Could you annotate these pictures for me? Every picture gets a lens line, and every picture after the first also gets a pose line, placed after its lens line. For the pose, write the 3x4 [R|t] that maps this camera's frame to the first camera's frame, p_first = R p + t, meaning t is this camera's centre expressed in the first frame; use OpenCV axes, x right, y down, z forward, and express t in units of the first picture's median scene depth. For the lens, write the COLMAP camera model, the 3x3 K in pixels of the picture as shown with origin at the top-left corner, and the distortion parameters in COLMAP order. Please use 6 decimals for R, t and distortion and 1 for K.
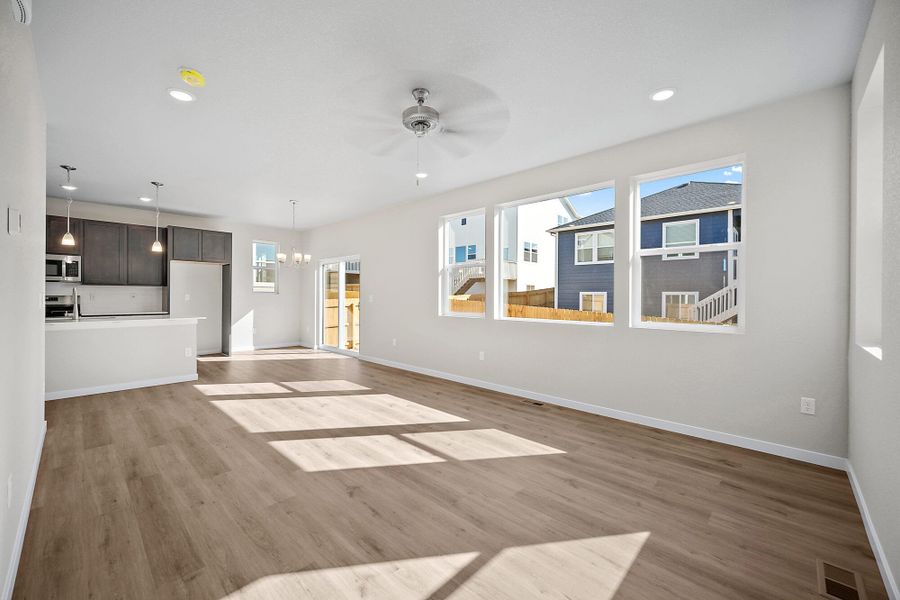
lens RADIAL K [[358.7, 0, 445.7], [0, 358.7, 297.4], [0, 0, 1]] dist [-0.000846, -0.001100]
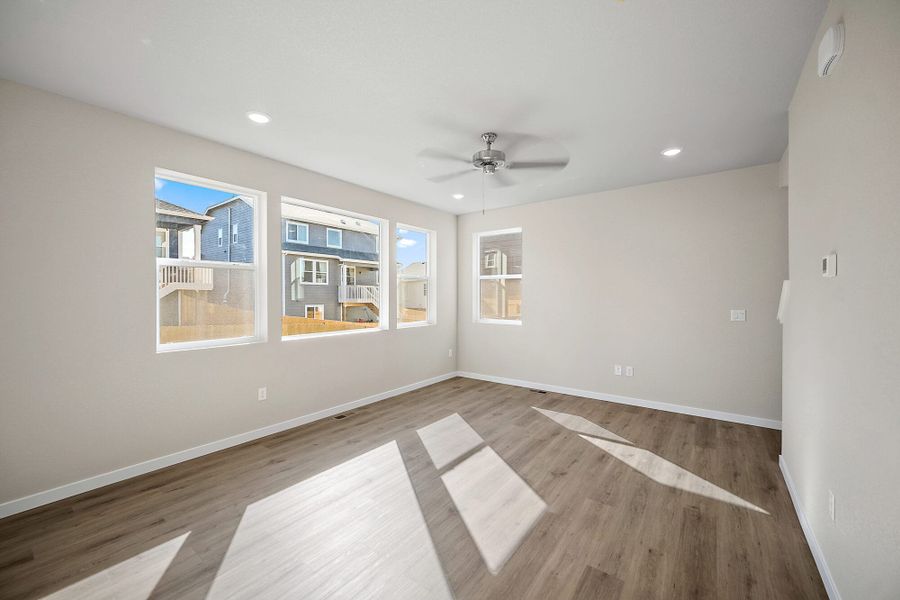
lens RADIAL K [[358.7, 0, 447.8], [0, 358.7, 300.3], [0, 0, 1]] dist [-0.000846, -0.001100]
pose [[-0.119728, -0.018097, 0.992642, -0.913519], [0.007097, 0.999793, 0.019083, -0.052357], [-0.992781, 0.009330, -0.119574, 0.975241]]
